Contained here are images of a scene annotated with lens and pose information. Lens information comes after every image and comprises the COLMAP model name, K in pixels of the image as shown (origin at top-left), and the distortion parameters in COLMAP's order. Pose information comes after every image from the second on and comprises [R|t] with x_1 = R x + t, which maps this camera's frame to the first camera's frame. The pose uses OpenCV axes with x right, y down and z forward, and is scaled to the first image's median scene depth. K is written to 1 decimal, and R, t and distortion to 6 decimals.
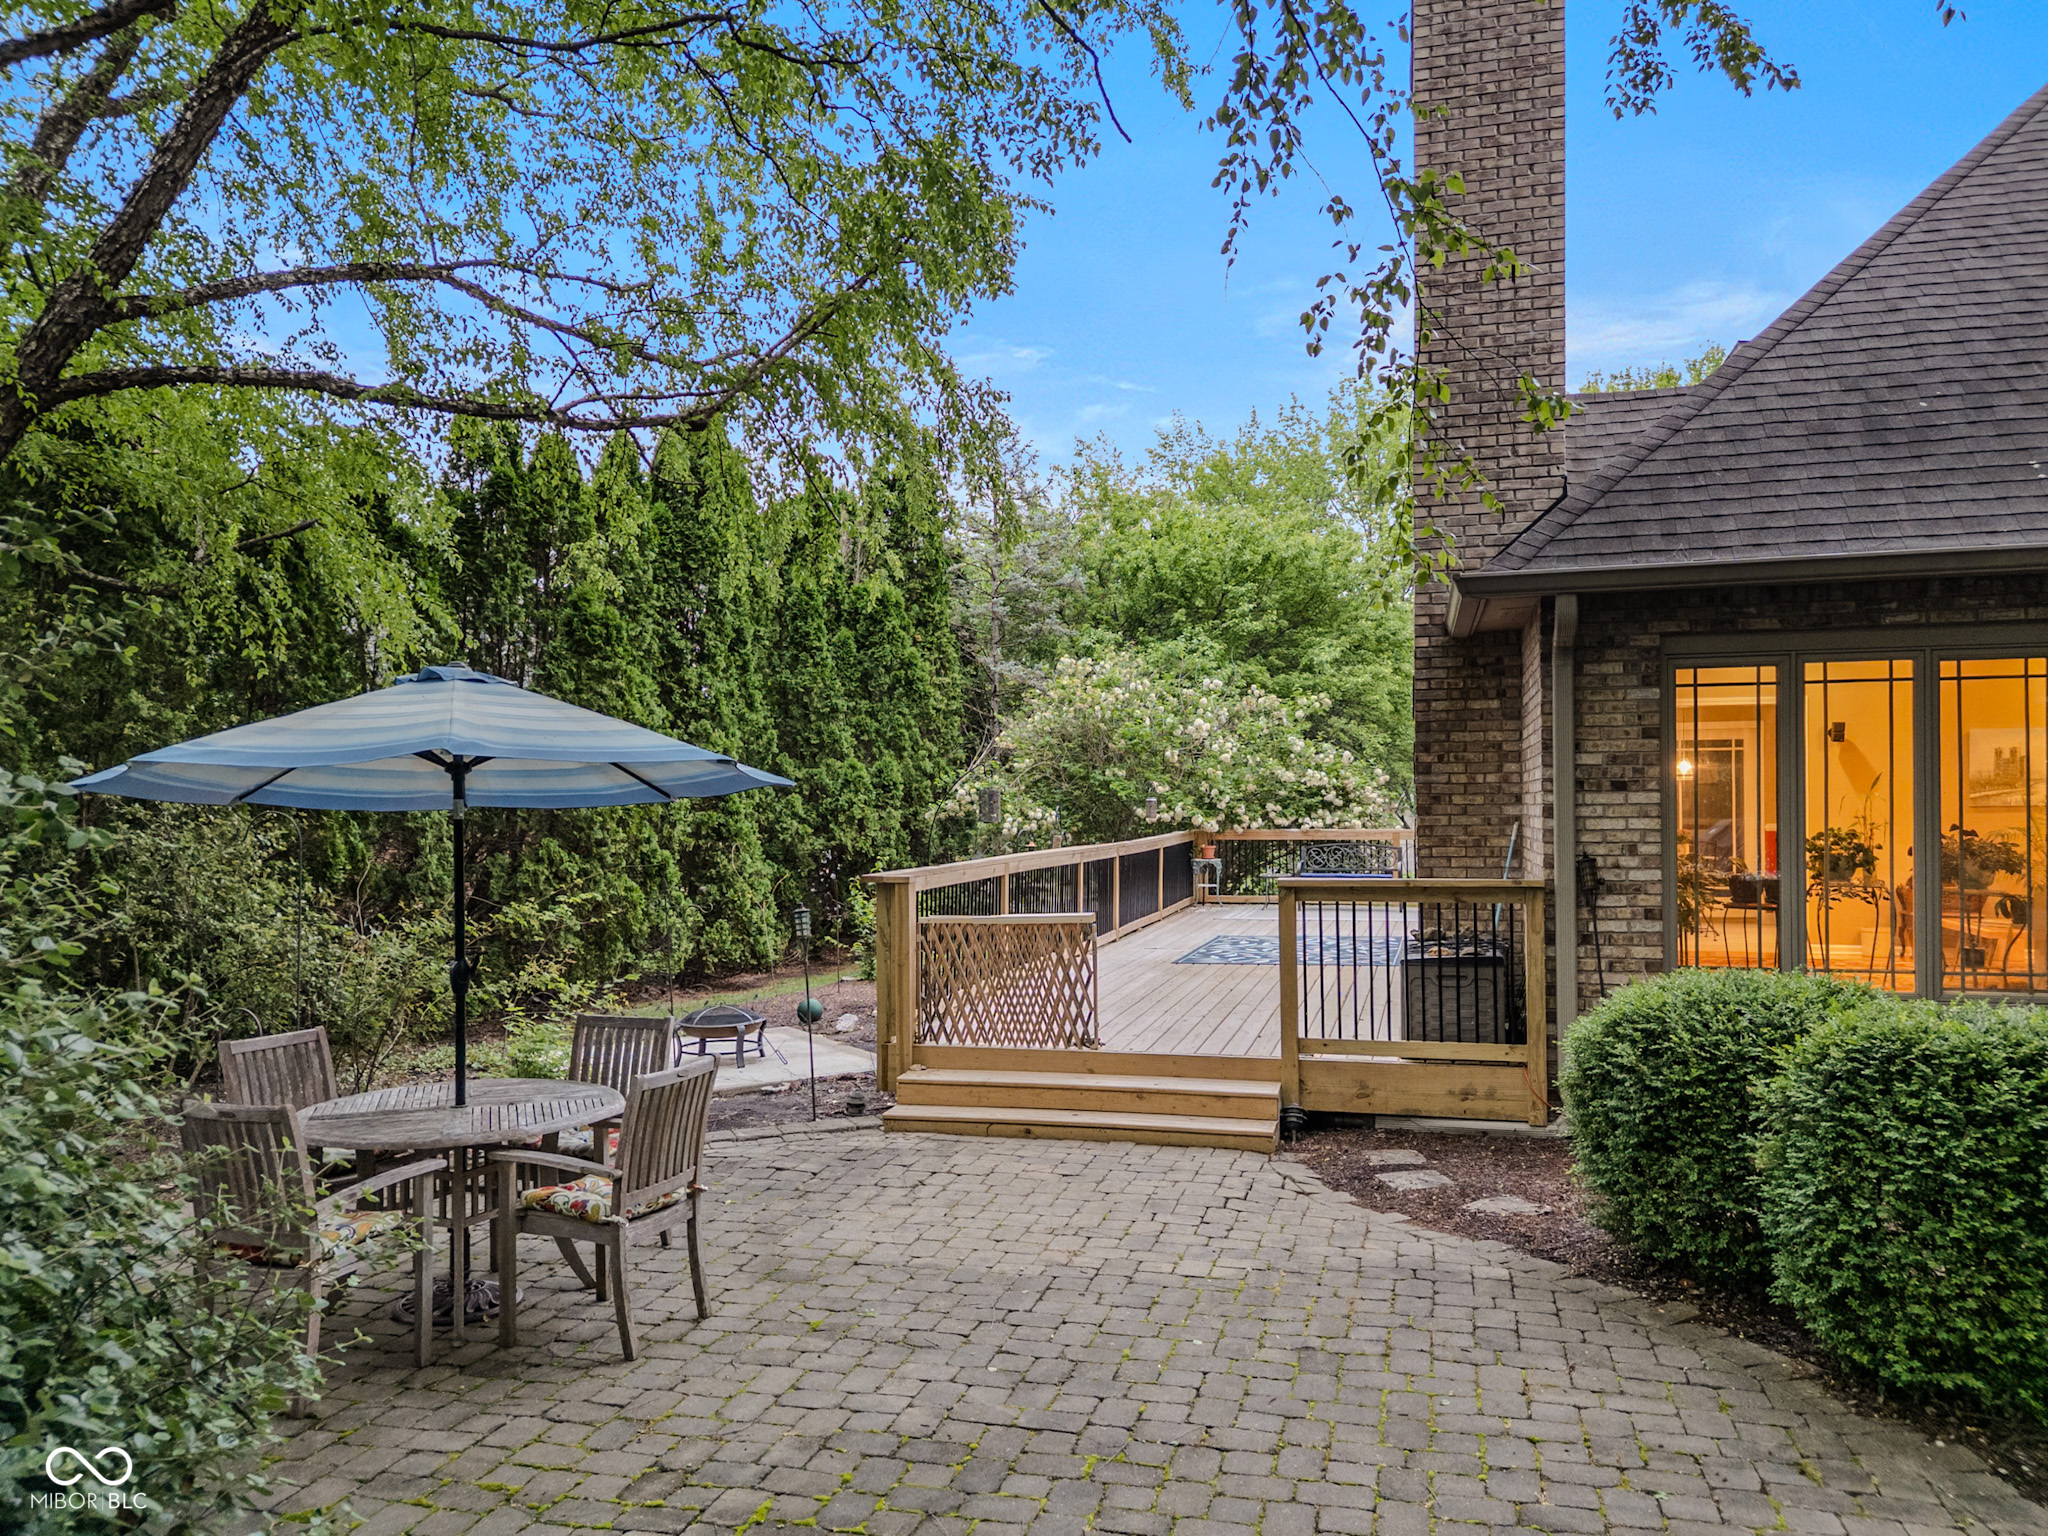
lens RADIAL K [[1437.9, 0, 1024.2], [0, 1437.9, 796.1], [0, 0, 1]] dist [0.094177, -0.111989]
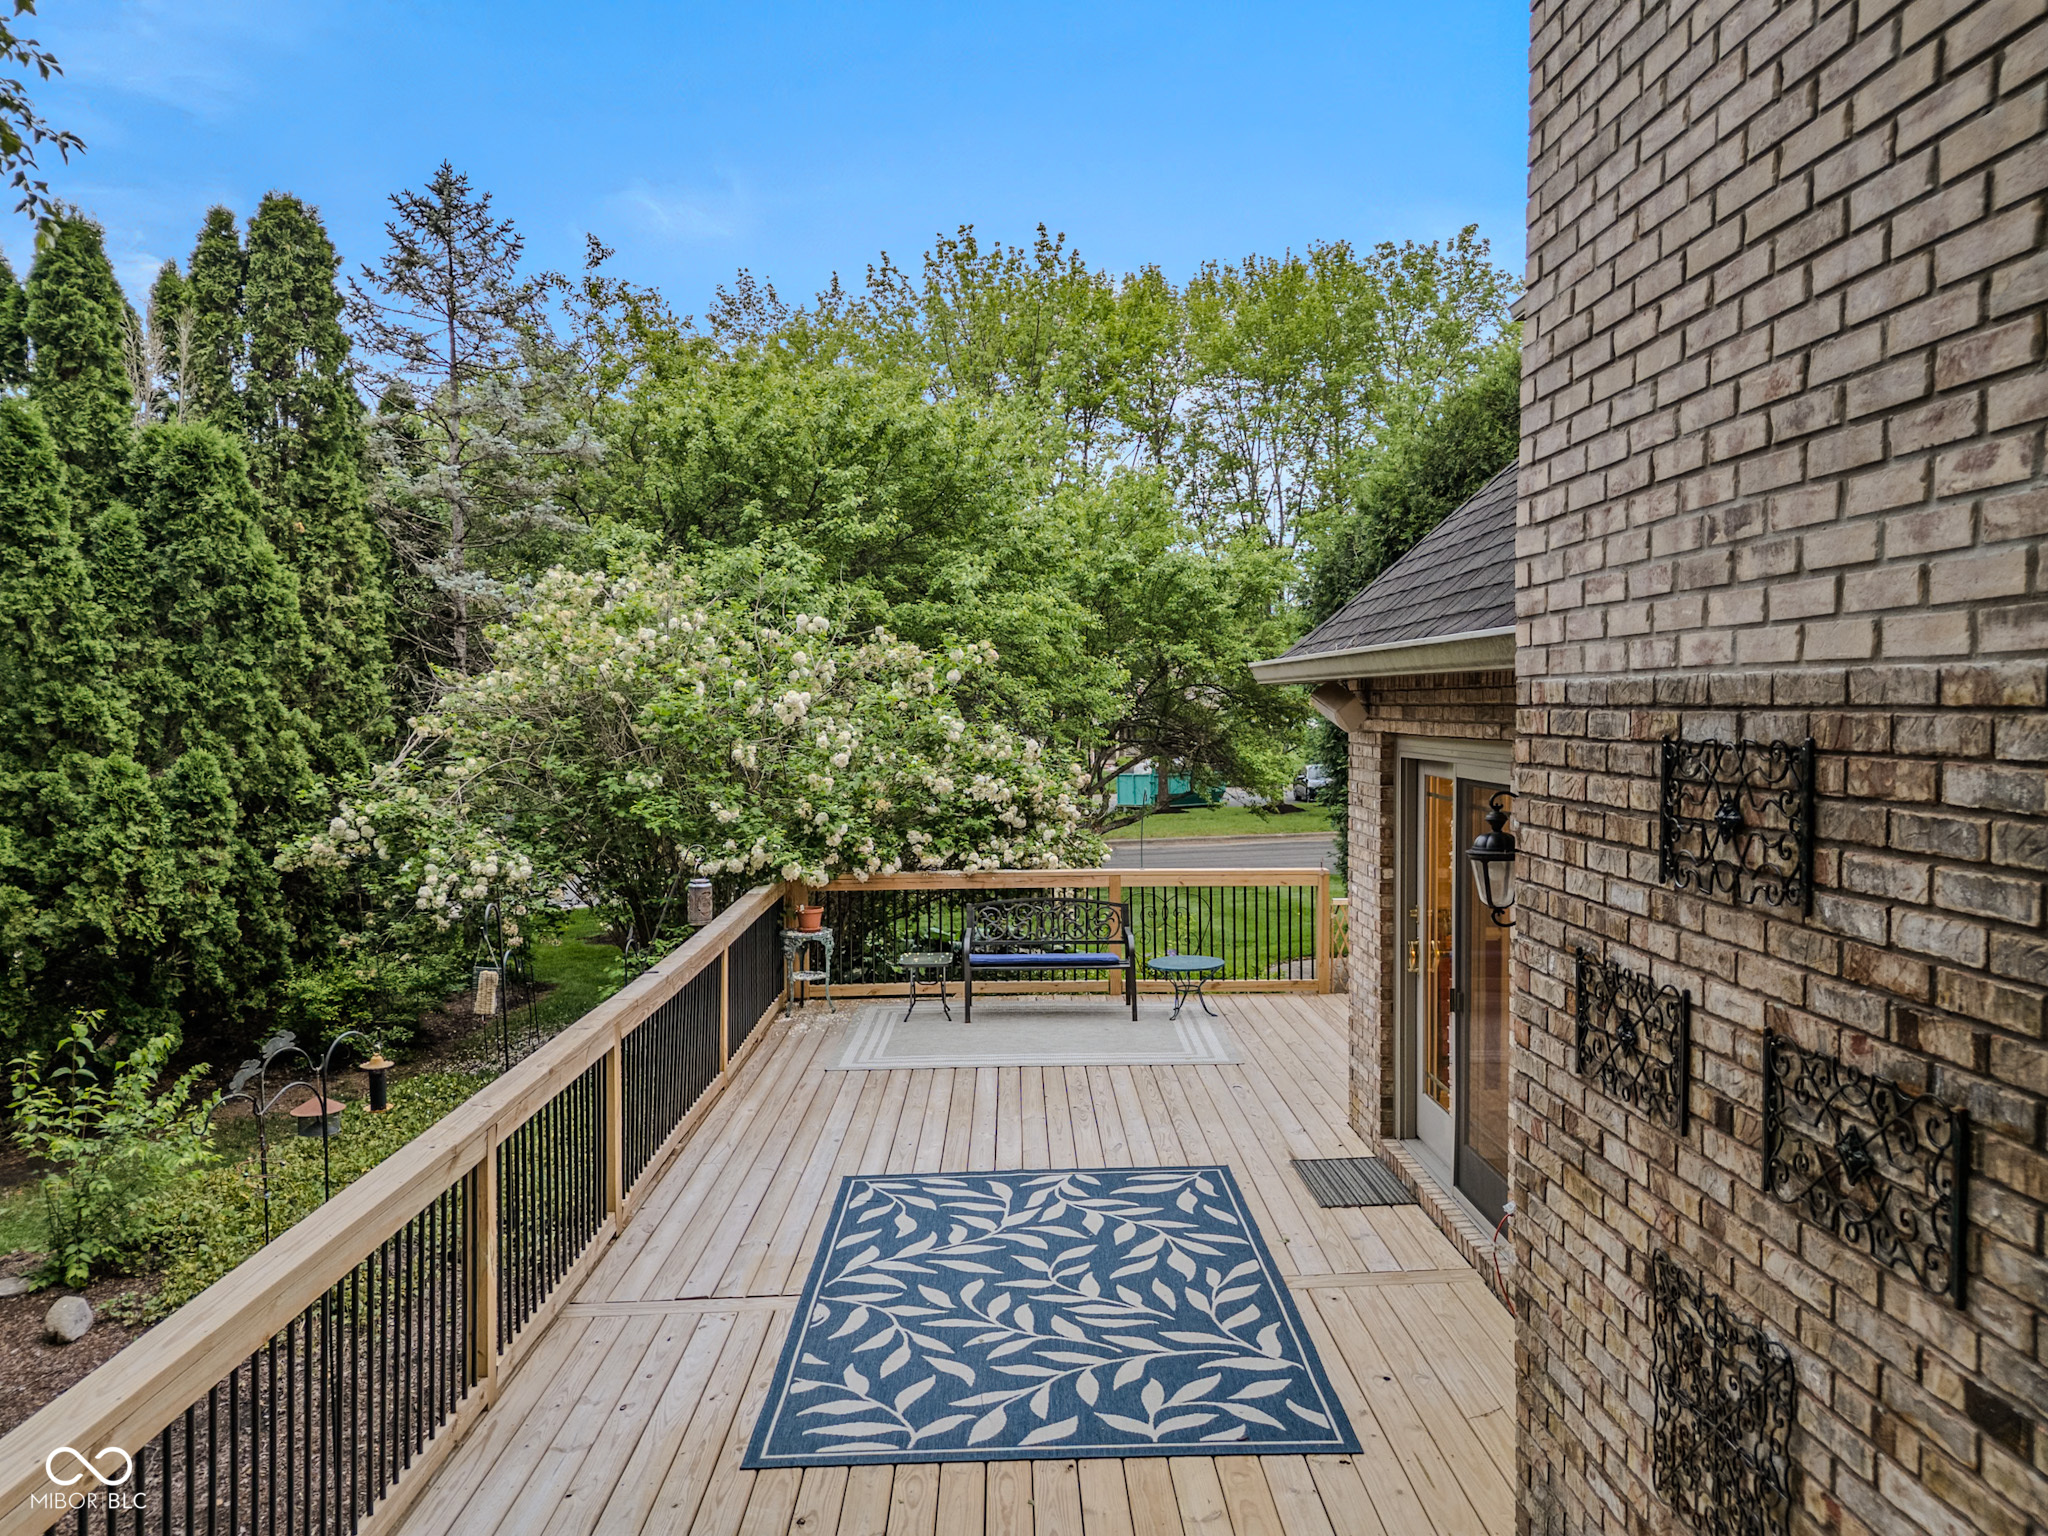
lens RADIAL K [[1437.9, 0, 1024.2], [0, 1437.9, 796.1], [0, 0, 1]] dist [0.094177, -0.111989]
pose [[0.957953, -0.020023, 0.286225, 0.042254], [0.002182, 0.998042, 0.062515, -0.043418], [-0.286916, -0.059262, 0.956121, 0.396209]]
